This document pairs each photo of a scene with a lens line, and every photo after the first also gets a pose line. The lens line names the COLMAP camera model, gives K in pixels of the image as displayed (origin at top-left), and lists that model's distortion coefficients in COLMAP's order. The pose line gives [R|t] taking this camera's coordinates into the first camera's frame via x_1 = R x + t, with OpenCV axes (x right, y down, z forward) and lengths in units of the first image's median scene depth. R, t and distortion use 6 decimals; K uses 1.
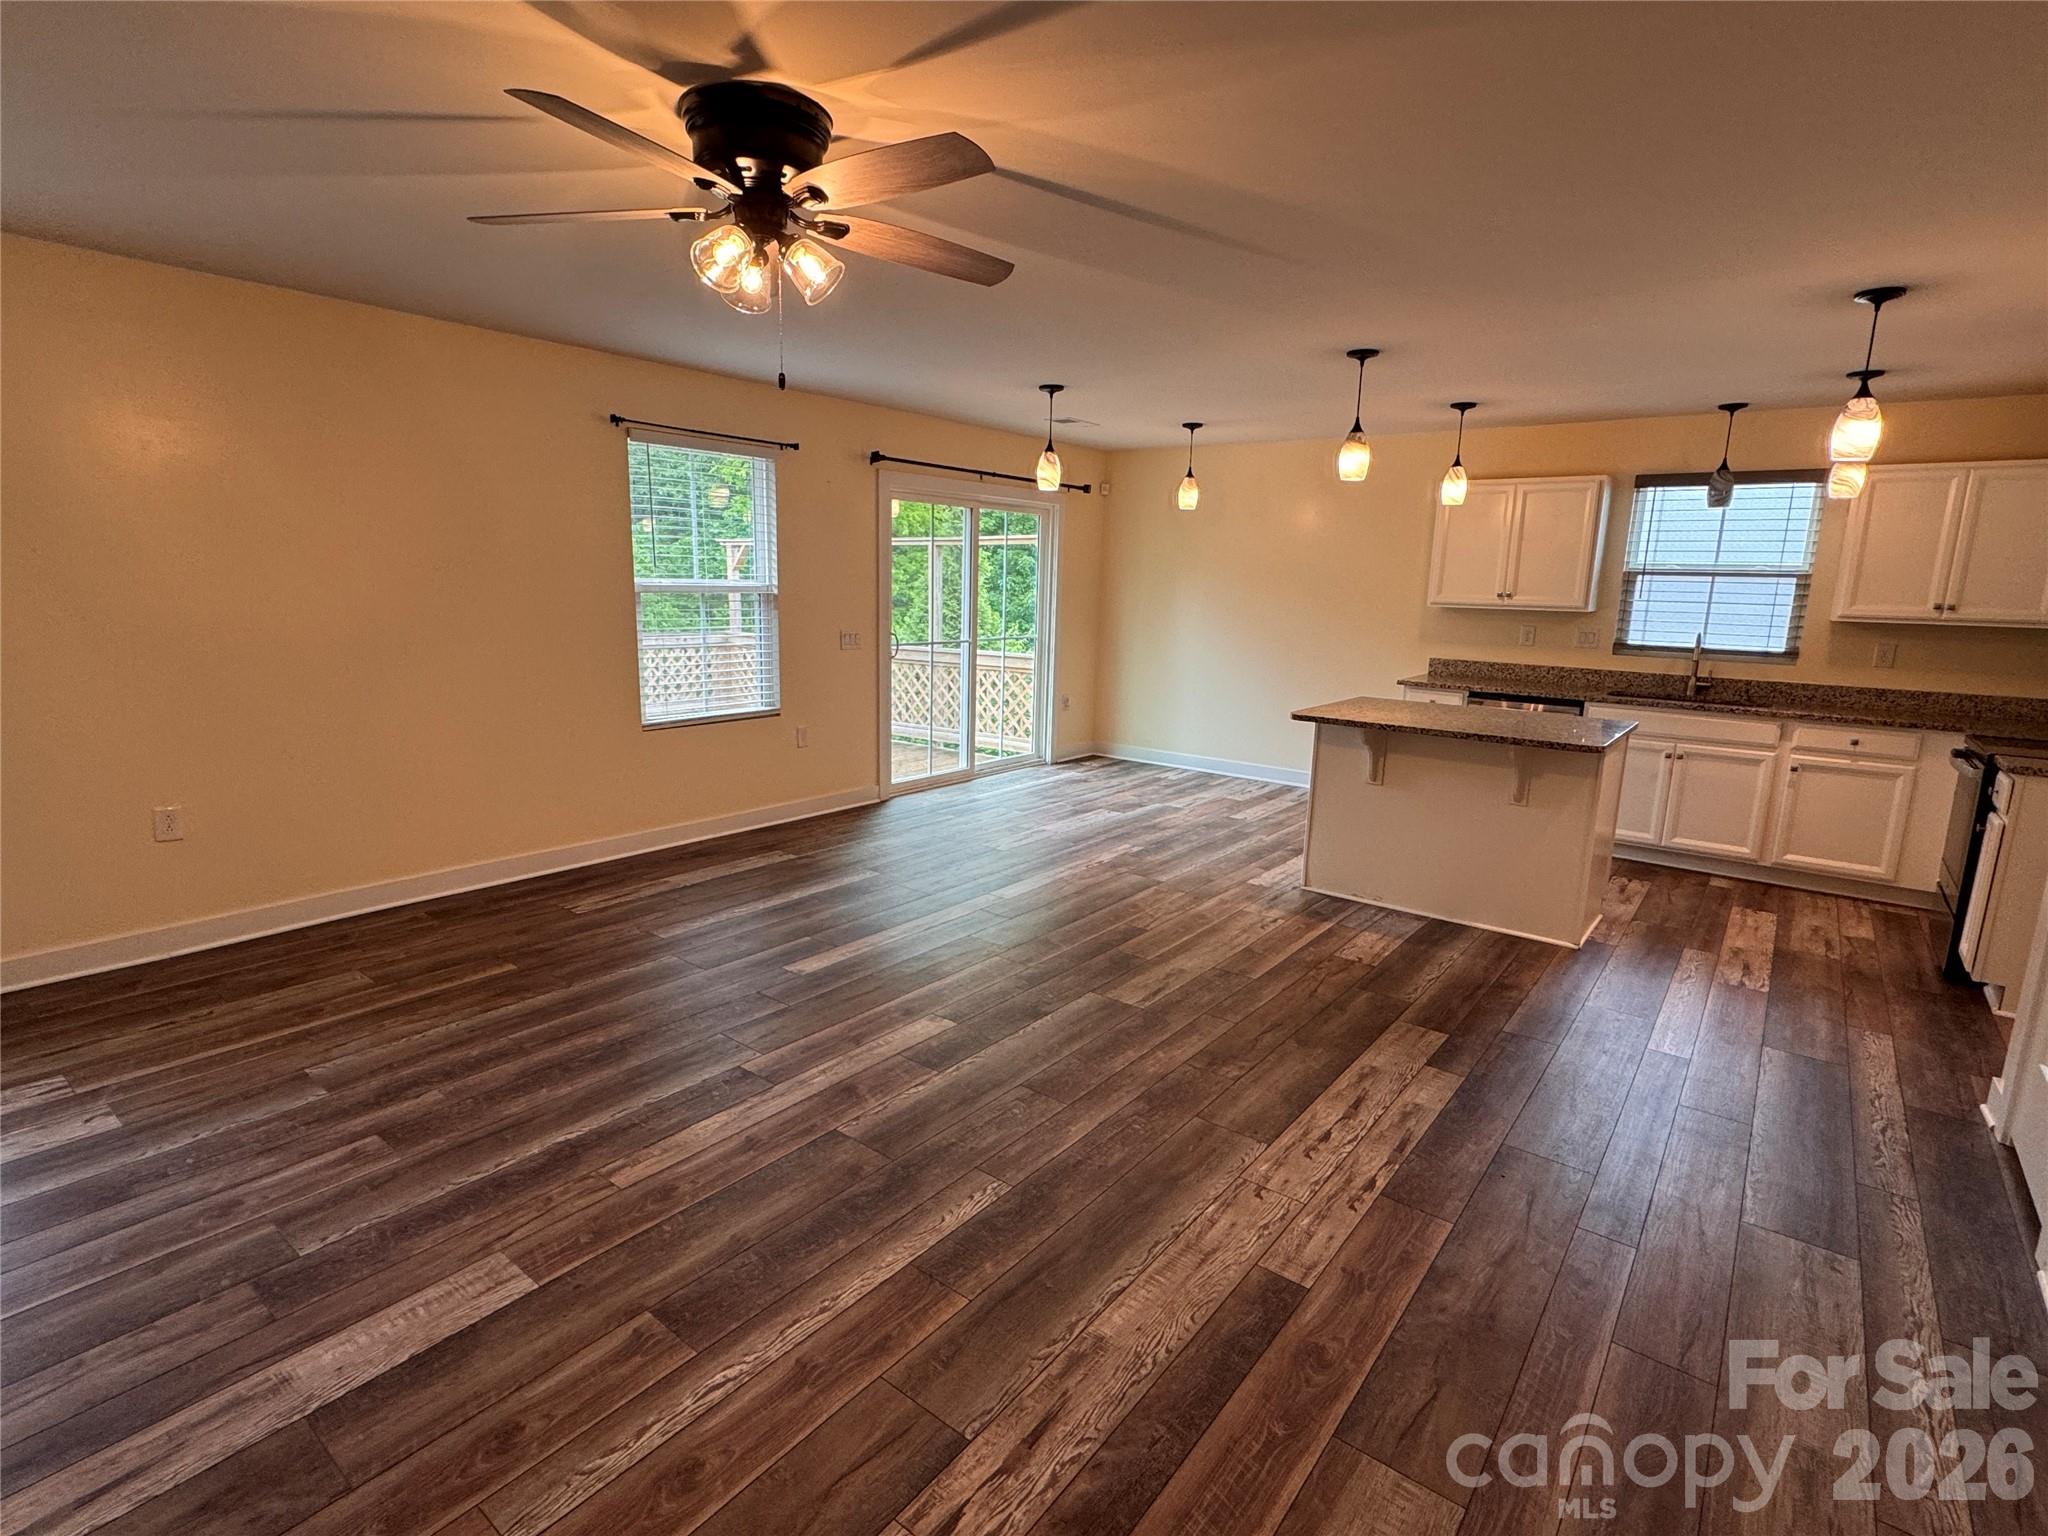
lens RADIAL K [[1000.0, 0, 1019.1], [0, 1000.0, 770.4], [0, 0, 1]] dist [-0.001529, 0.000826]
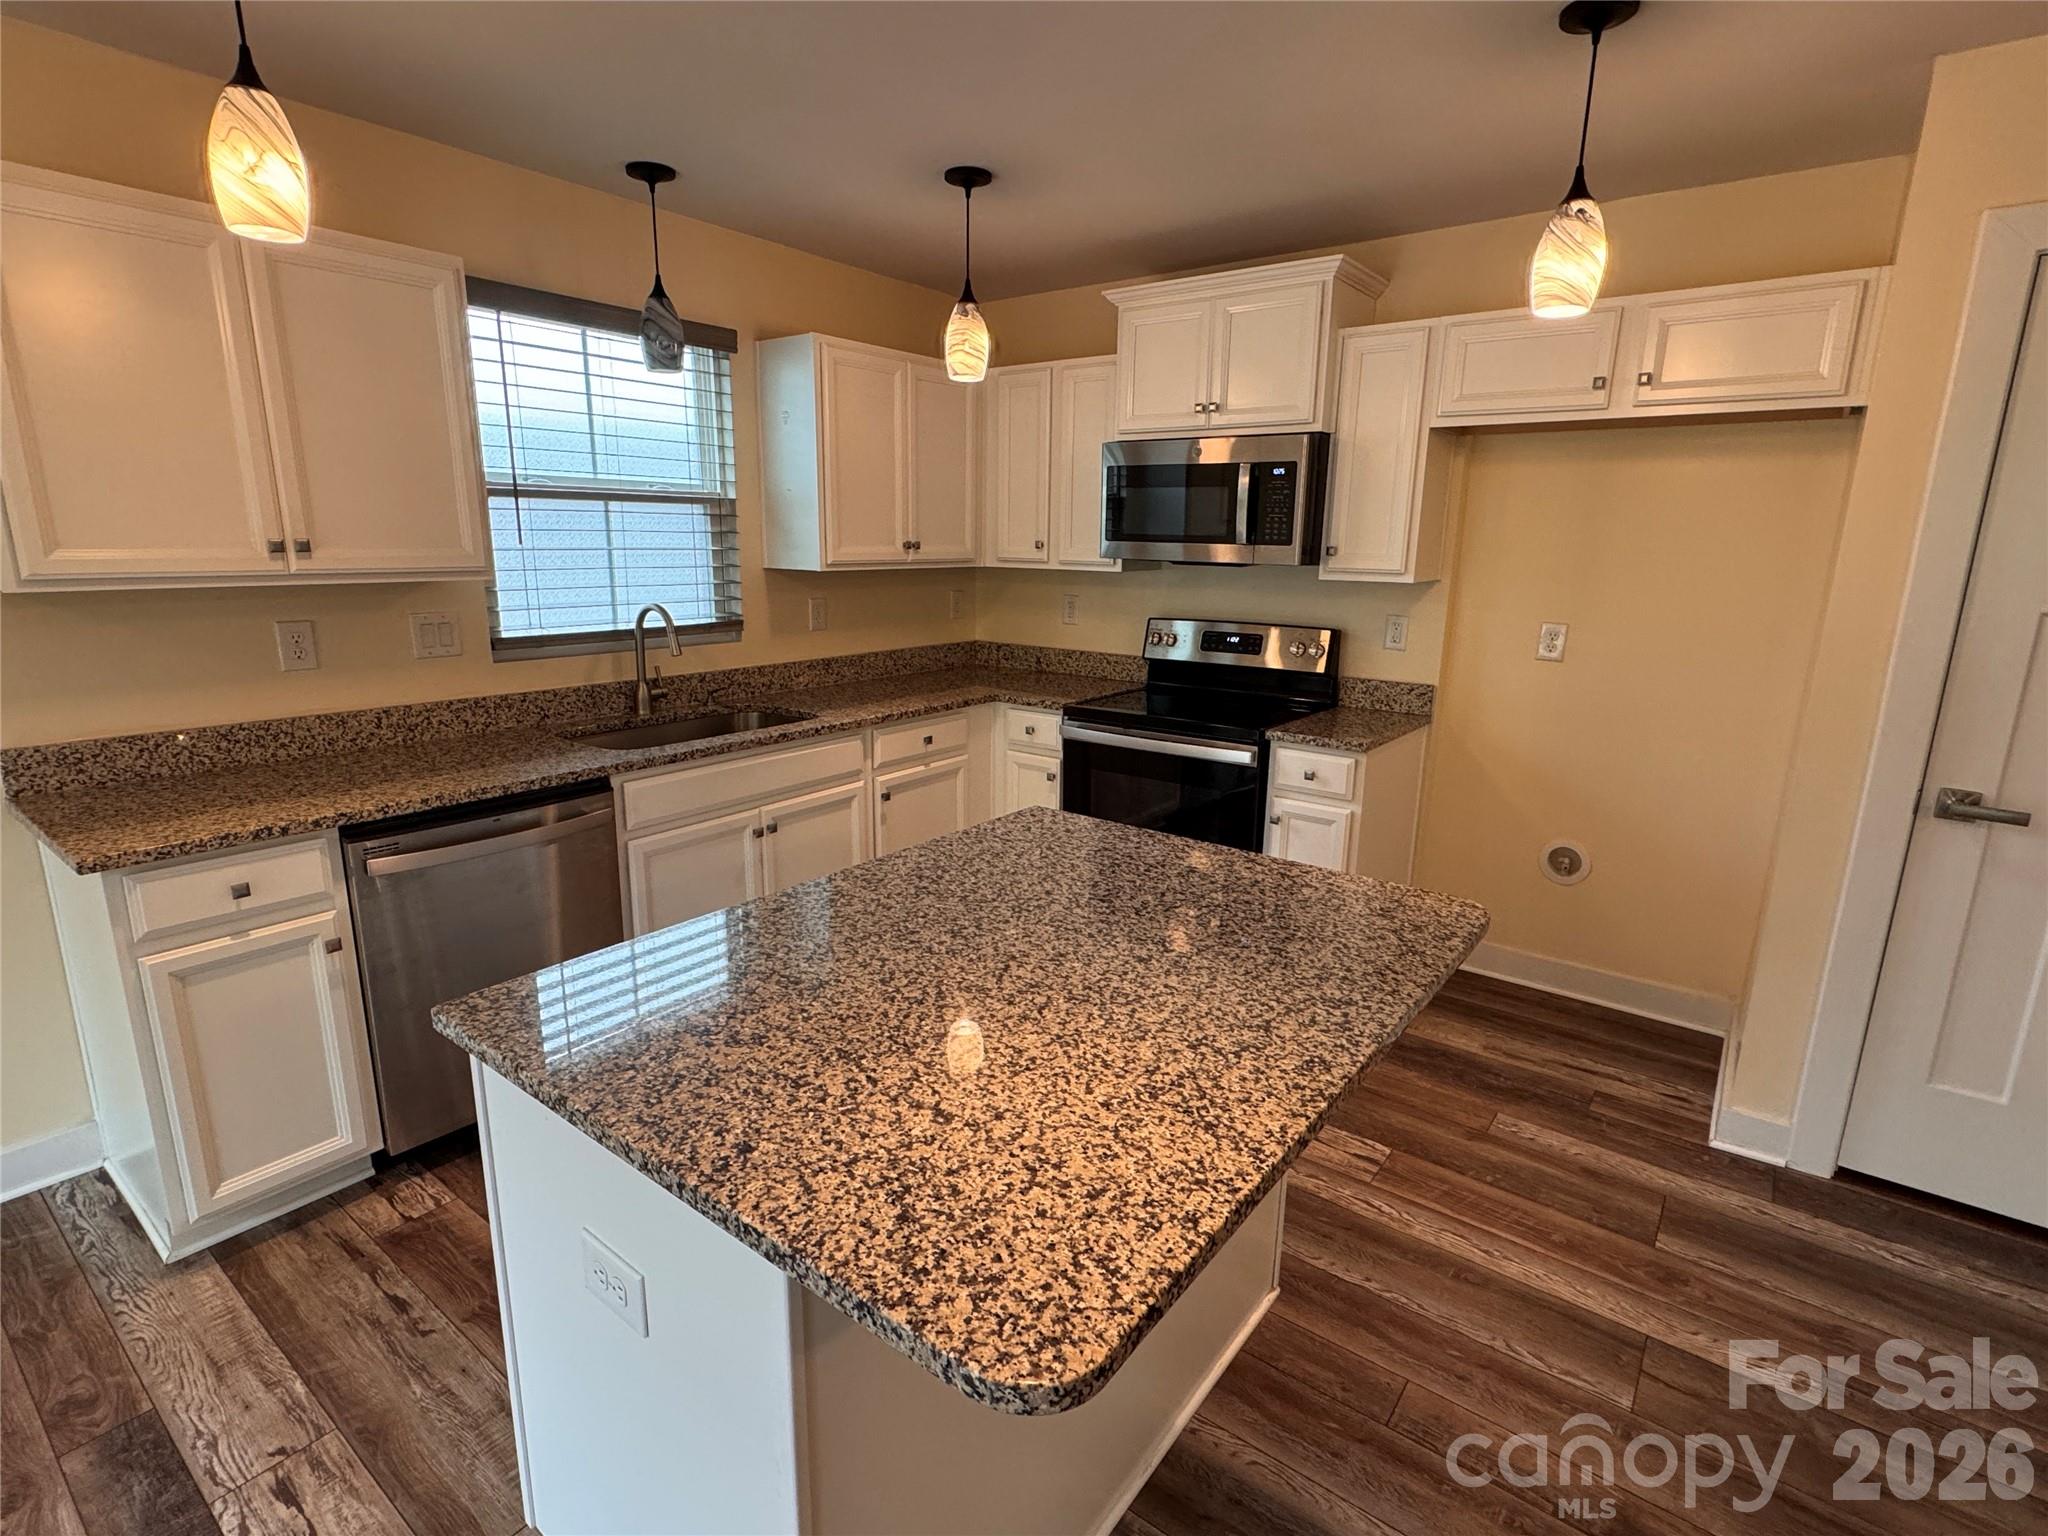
lens RADIAL K [[1000.0, 0, 1019.1], [0, 1000.0, 770.4], [0, 0, 1]] dist [-0.001529, 0.000826]
pose [[-0.009168, -0.253699, 0.967240, 0.154835], [0.176790, 0.951632, 0.251281, -0.201321], [-0.984206, 0.173302, 0.036127, 1.043791]]
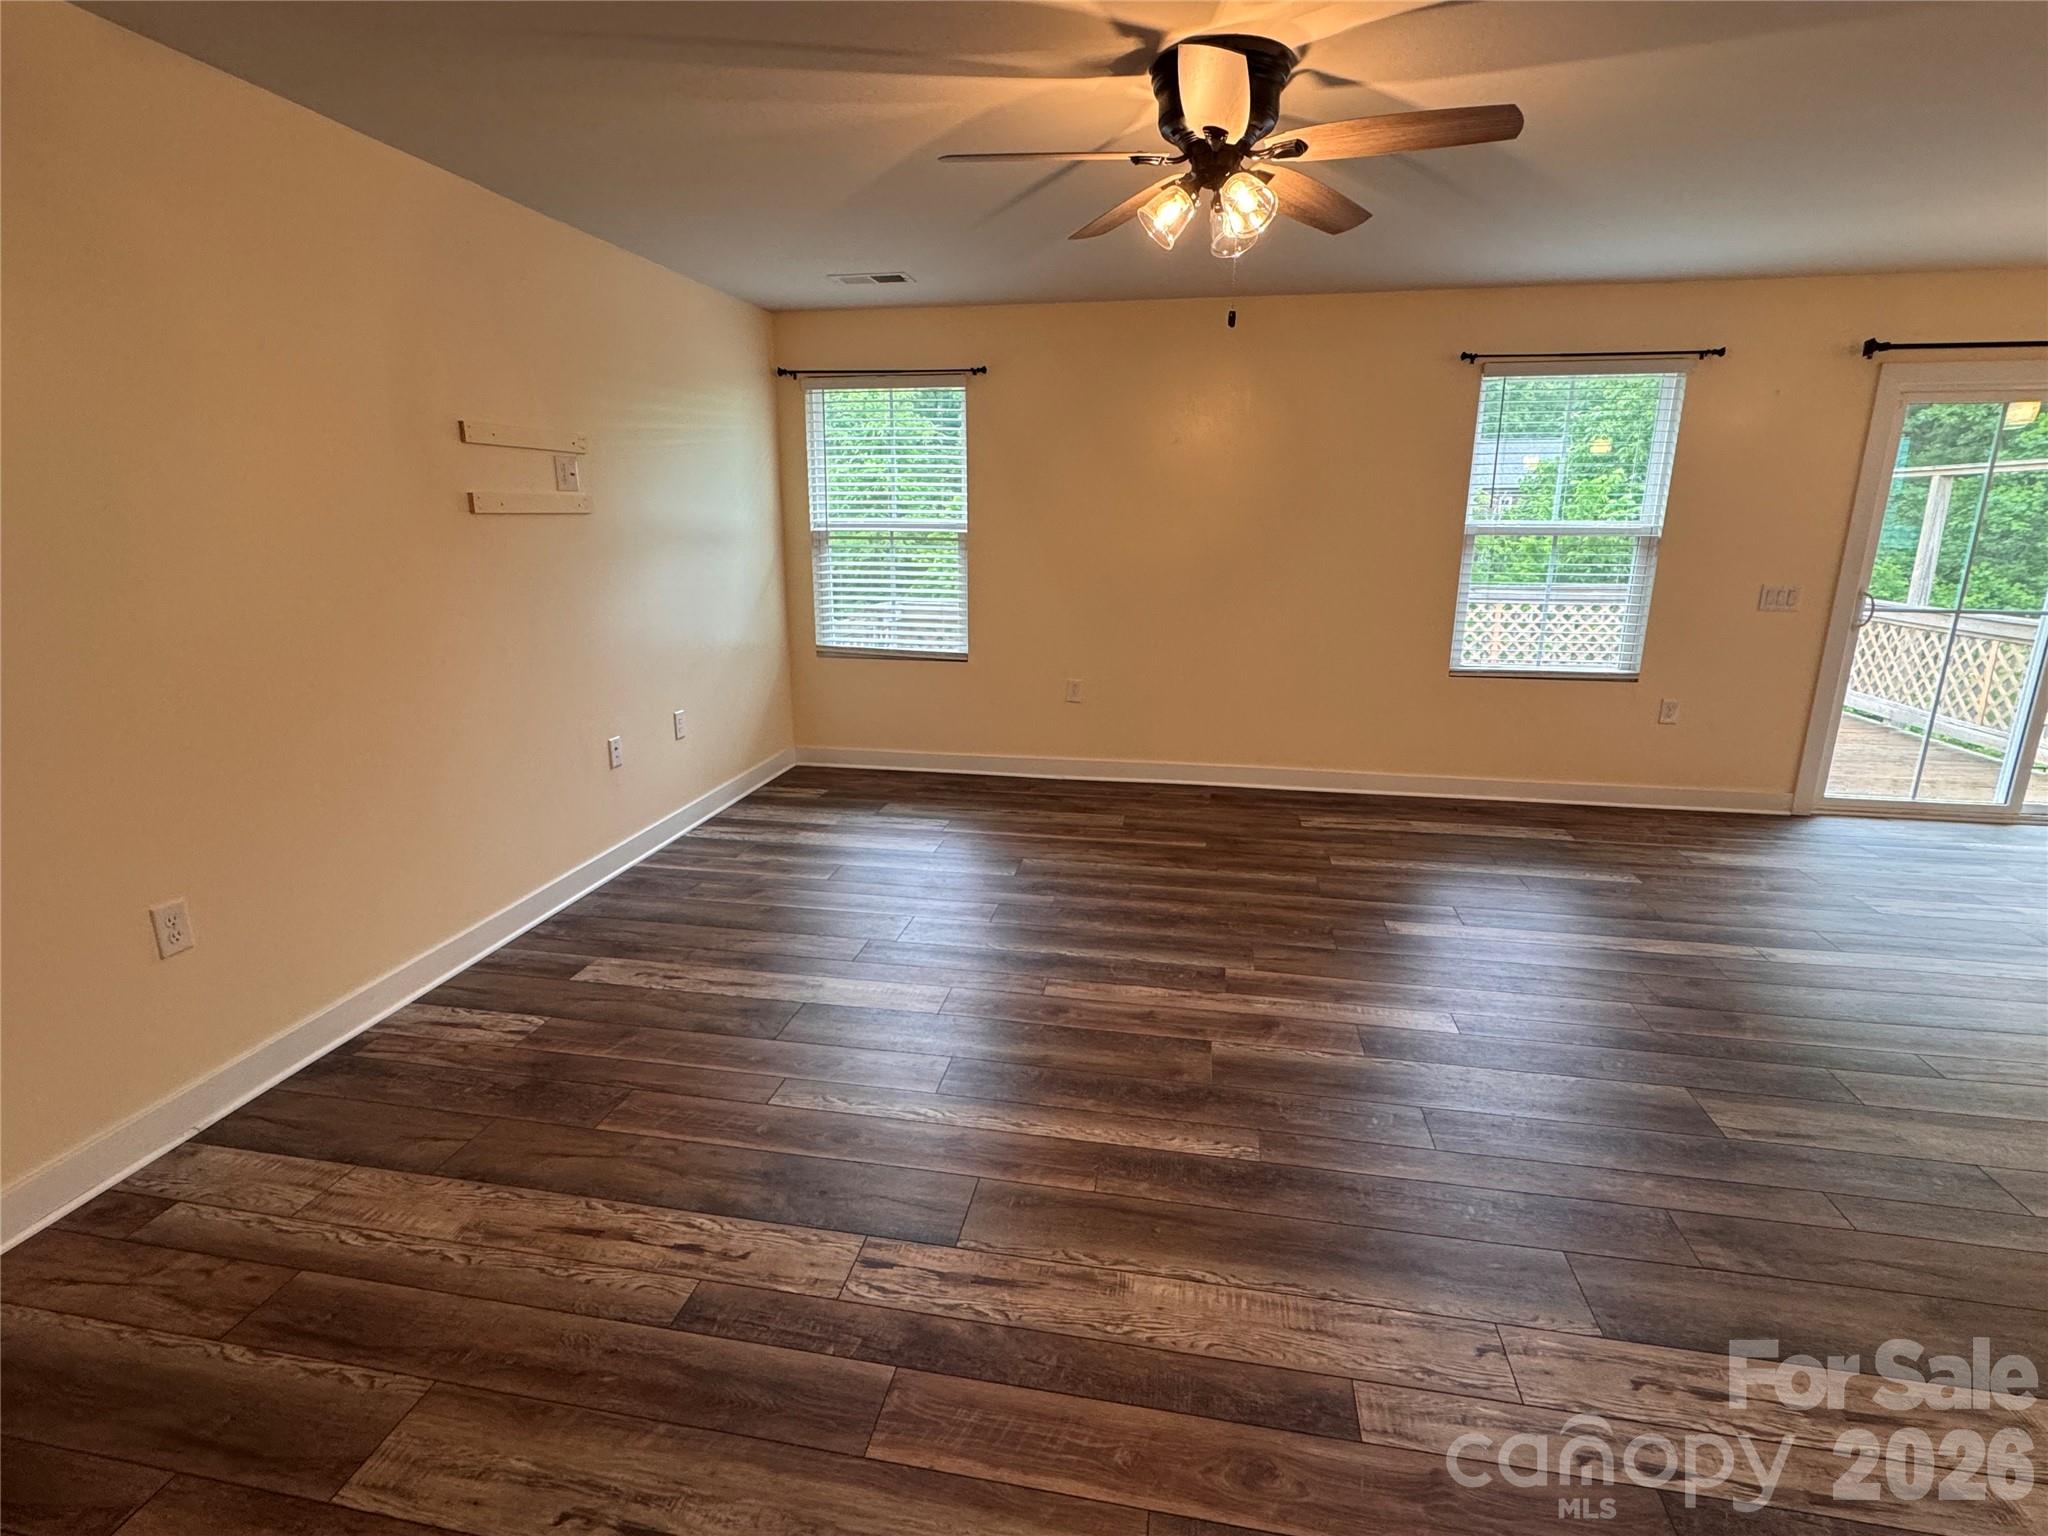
lens RADIAL K [[1000.0, 0, 1019.1], [0, 1000.0, 770.4], [0, 0, 1]] dist [-0.001529, 0.000826]
pose [[0.463379, 0.198195, -0.863712, 0.361835], [-0.159698, 0.977387, 0.138602, -0.020641], [0.871652, 0.073707, 0.484552, 0.184963]]
